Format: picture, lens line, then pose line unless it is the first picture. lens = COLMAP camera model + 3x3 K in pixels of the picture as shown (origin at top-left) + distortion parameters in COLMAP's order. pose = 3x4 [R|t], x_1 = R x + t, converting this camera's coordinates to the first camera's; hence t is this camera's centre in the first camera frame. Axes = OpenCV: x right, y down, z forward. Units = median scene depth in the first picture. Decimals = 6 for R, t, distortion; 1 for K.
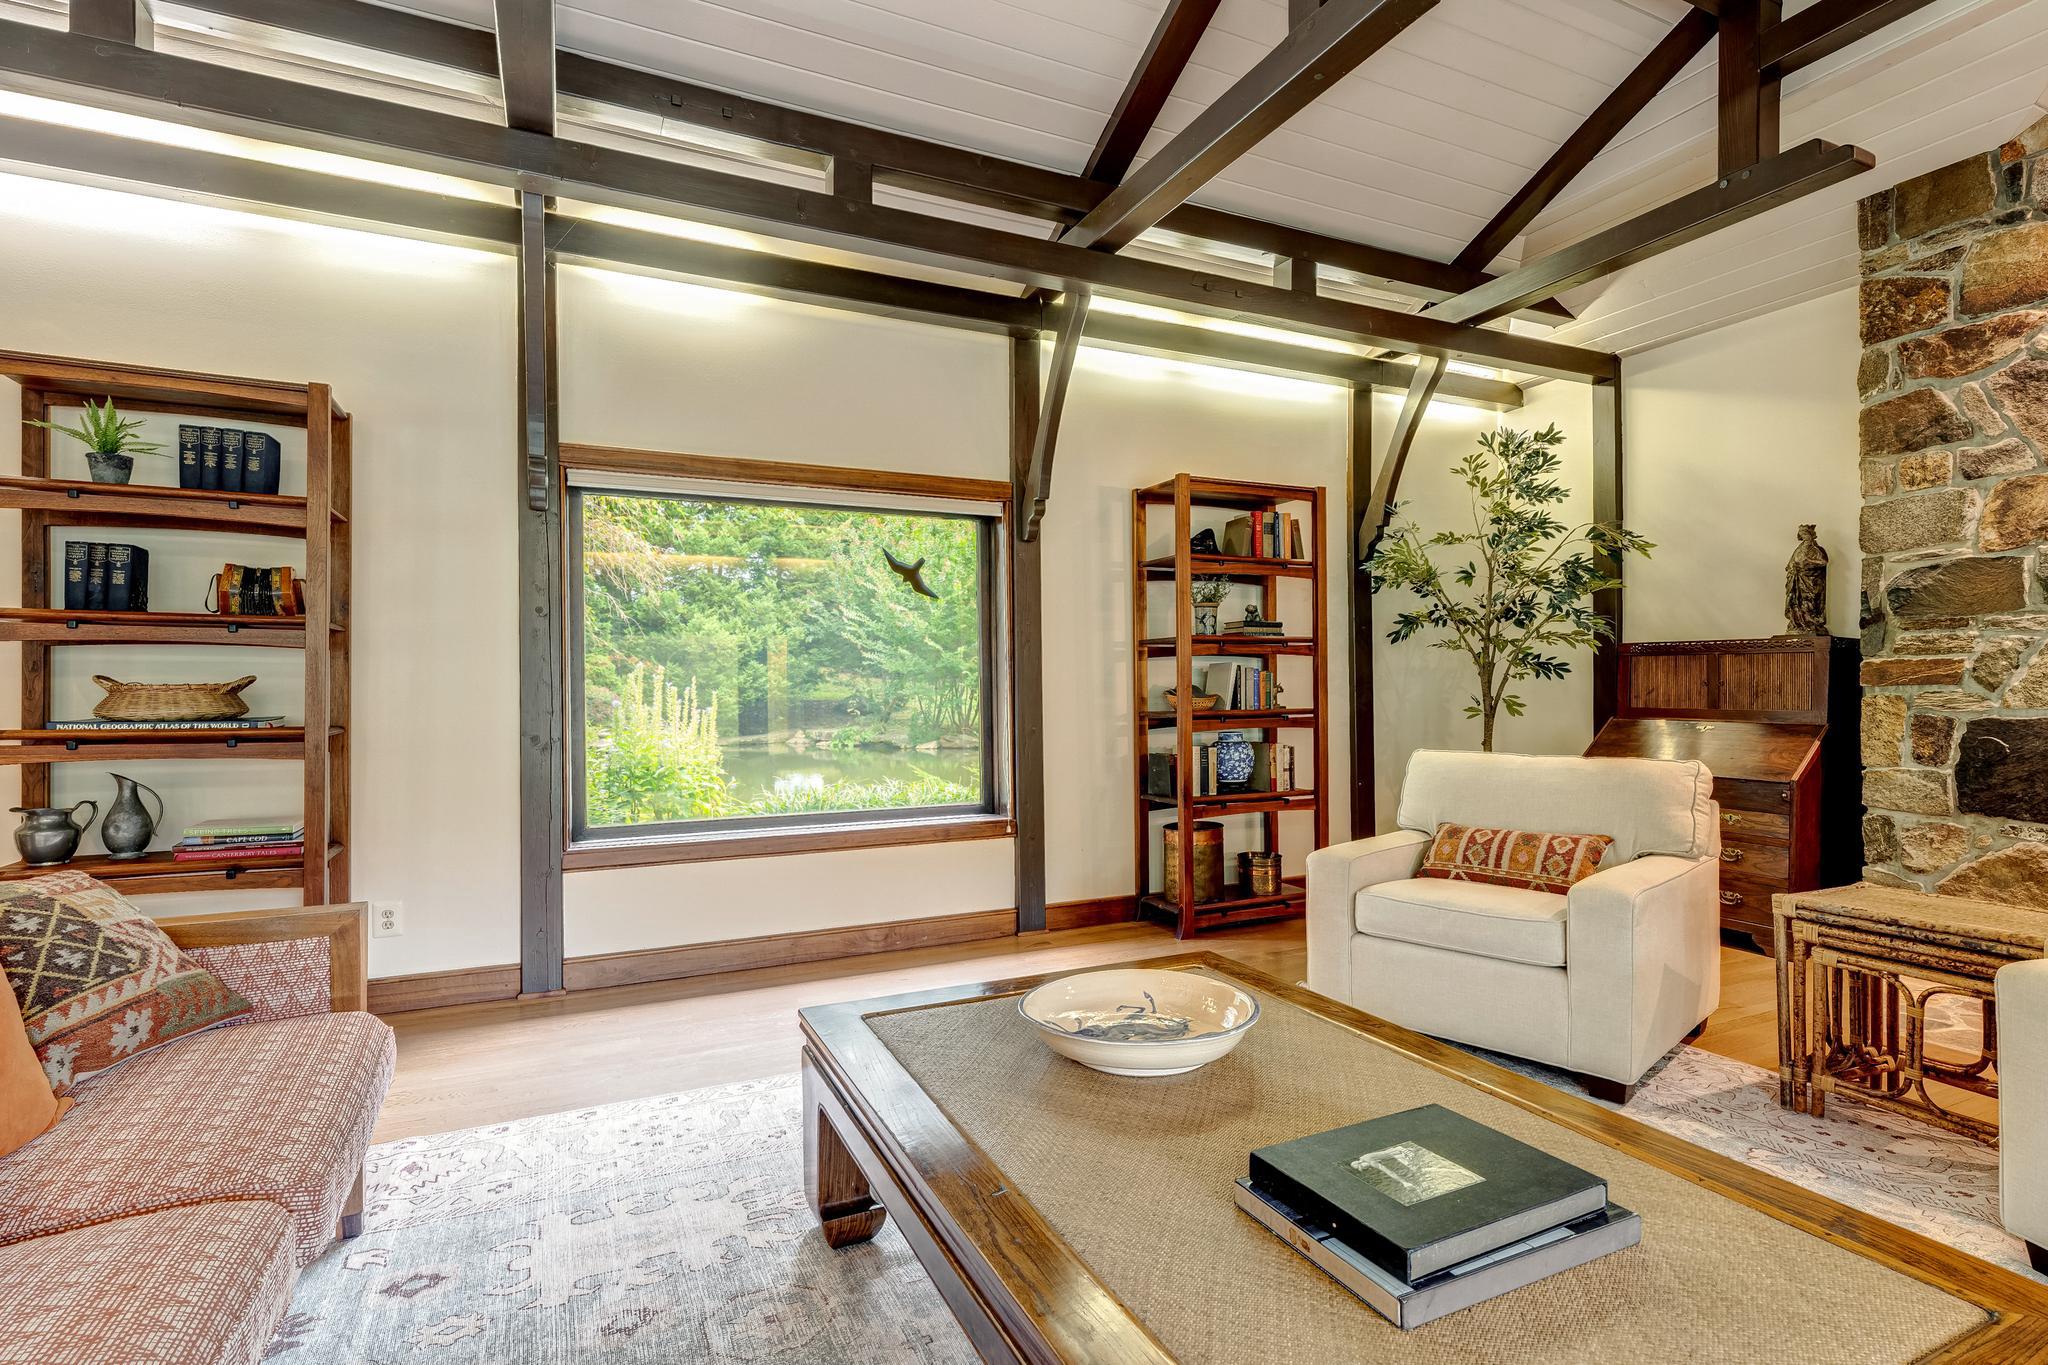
lens RADIAL K [[983.4, 0, 1024.0], [0, 983.4, 682.5], [0, 0, 1]] dist [0.008672, 0.000554]
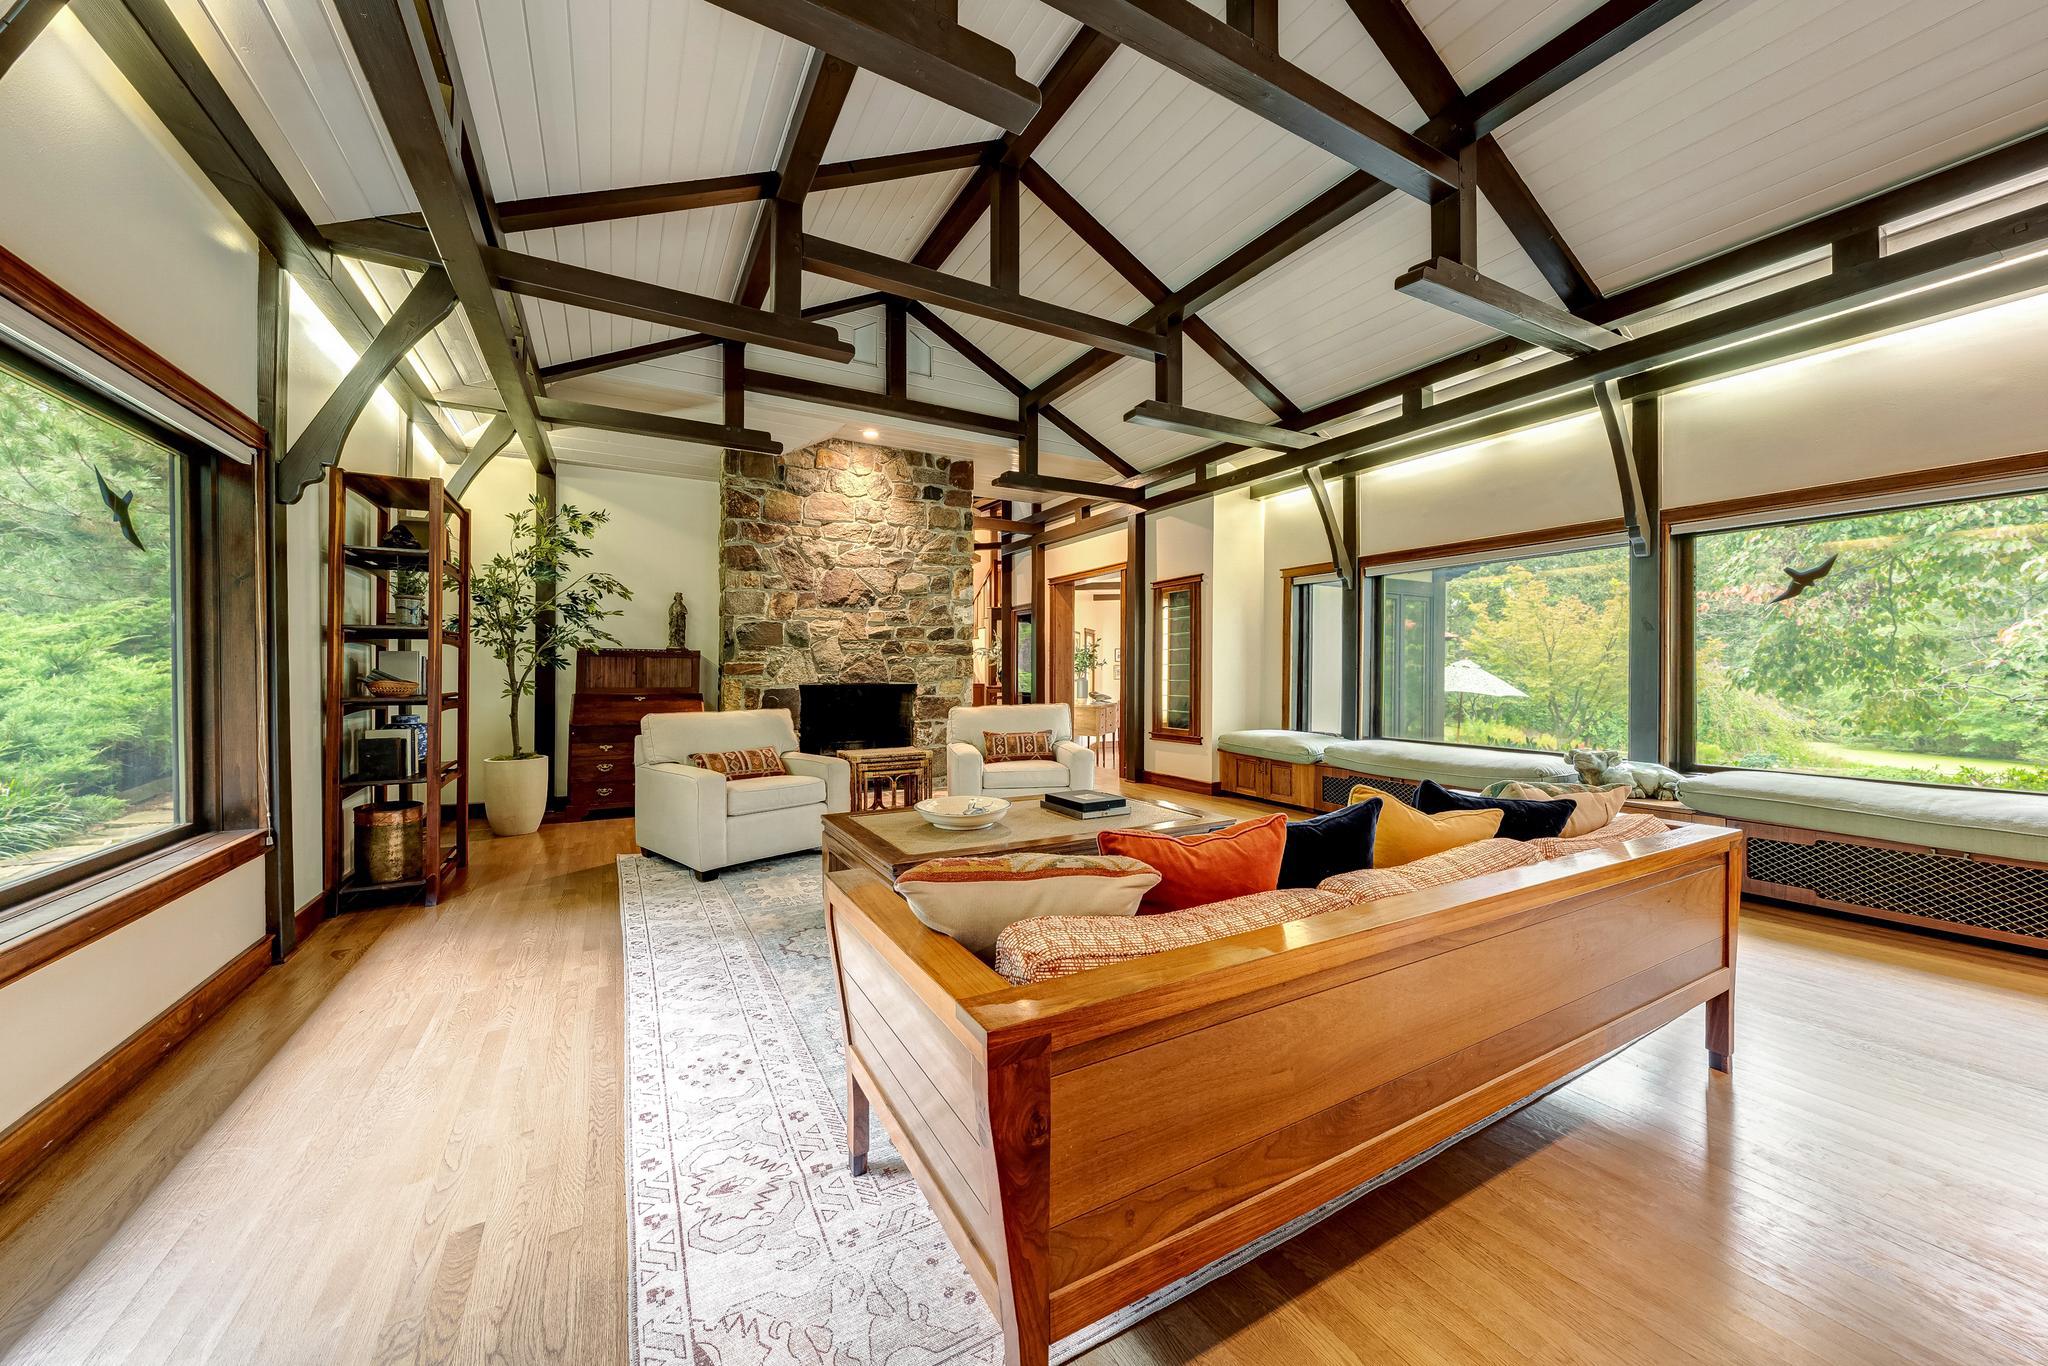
lens RADIAL K [[734.1, 0, 1024.0], [0, 734.1, 683.0], [0, 0, 1]] dist [0.000038, 0.000000]
pose [[-0.064894, -0.007221, 0.997866, -0.821171], [-0.005479, 0.999961, 0.006880, 0.006744], [-0.997877, -0.005021, -0.064931, 0.476952]]
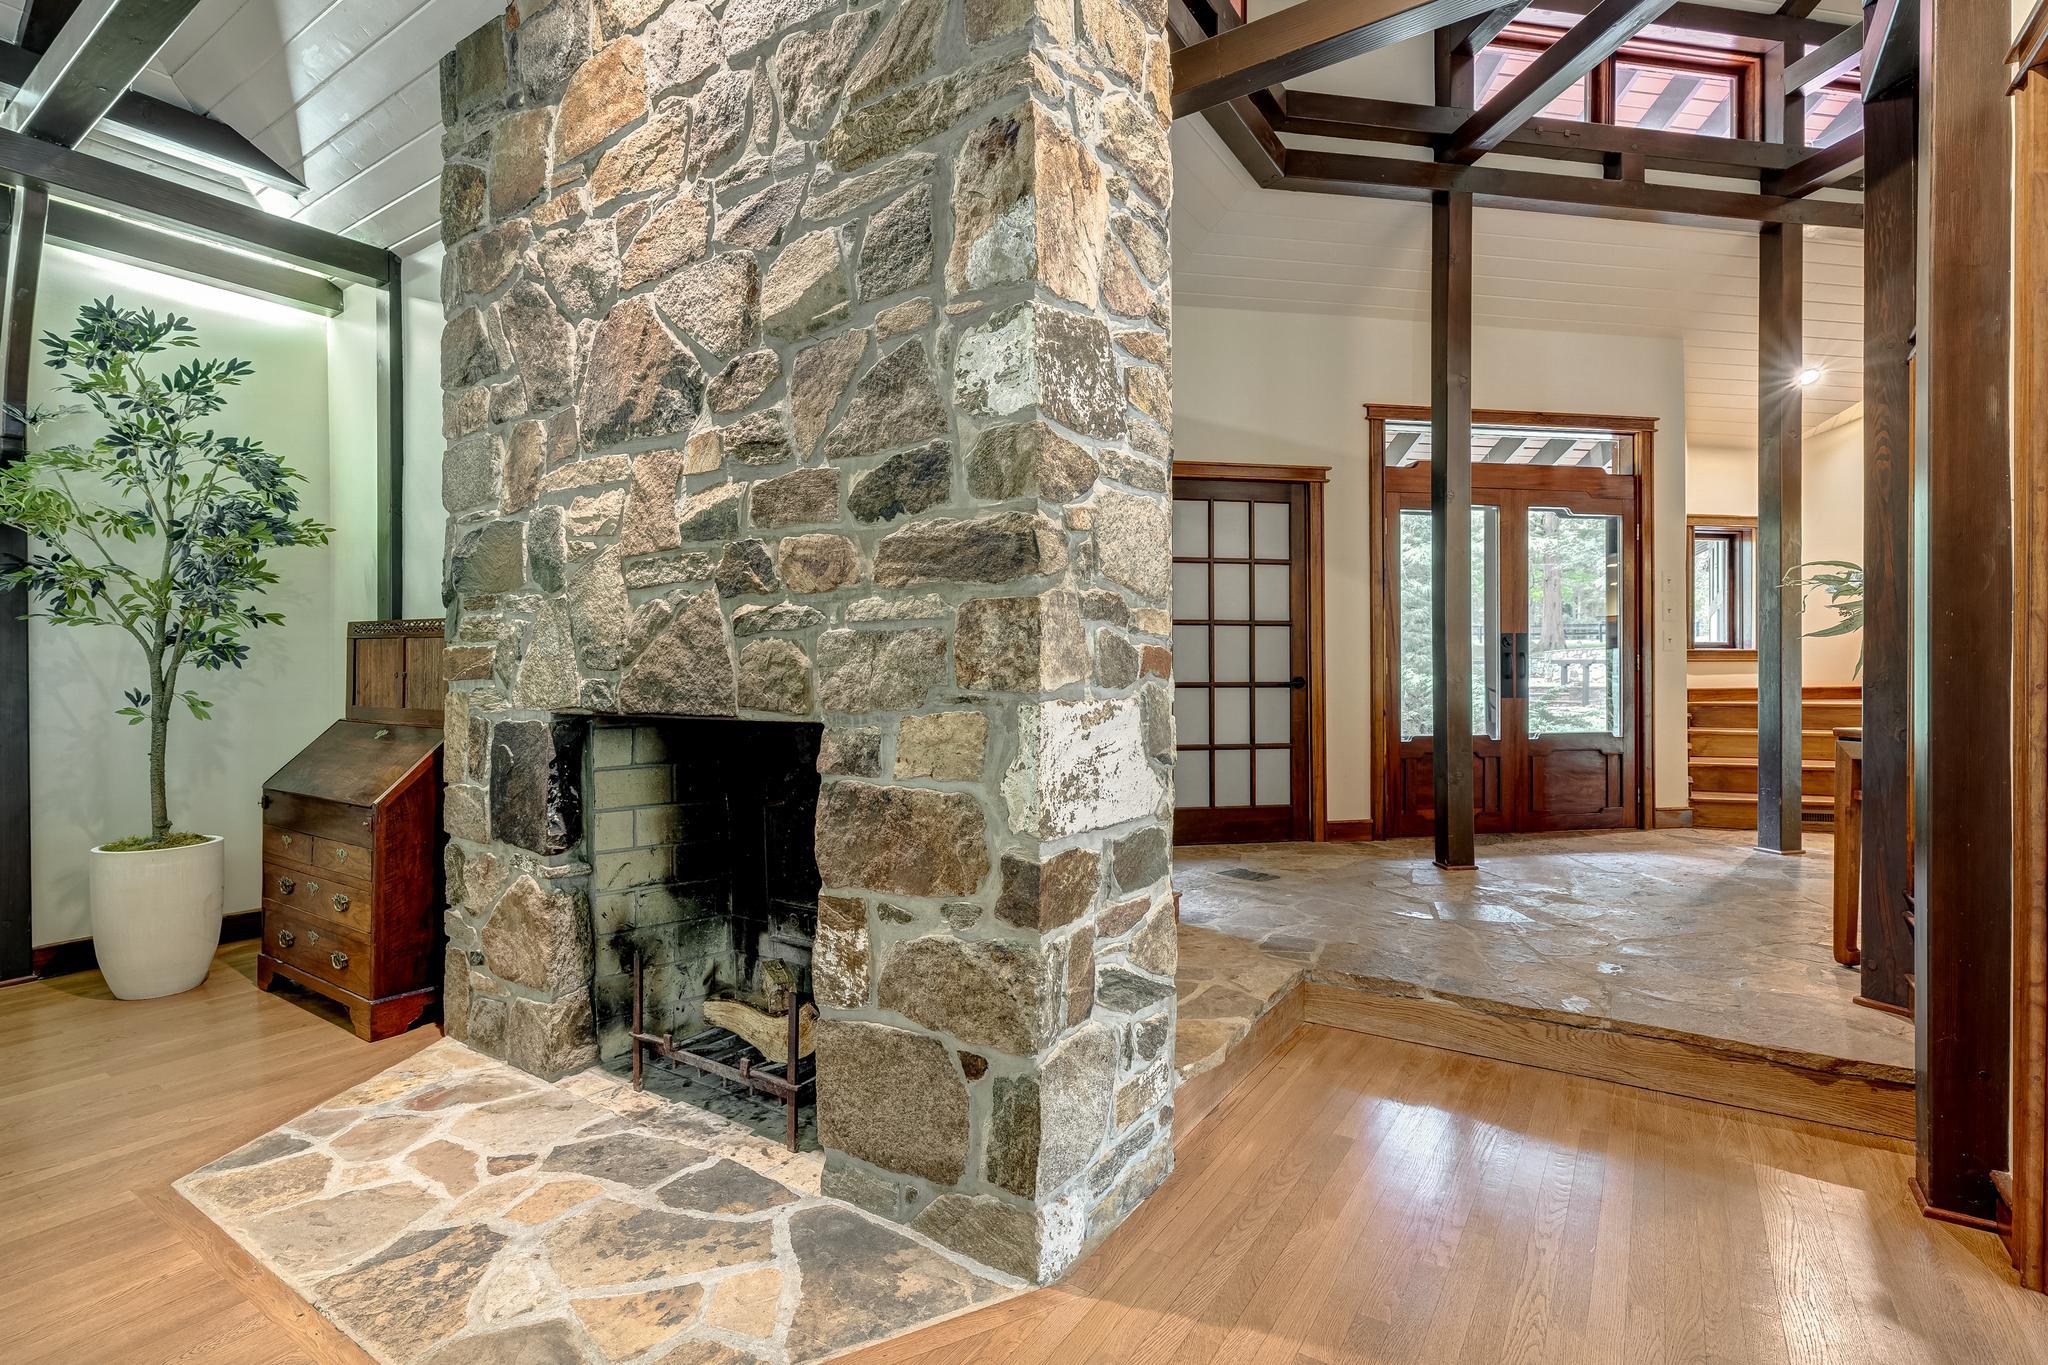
lens RADIAL K [[1009.2, 0, 1024.0], [0, 1009.2, 682.5], [0, 0, 1]] dist [-0.000499, -0.000041]
pose [[0.847482, -0.000924, 0.530824, 0.838747], [-0.005633, 0.999927, 0.010733, -0.006404], [-0.530795, -0.012086, 0.847414, 0.079417]]
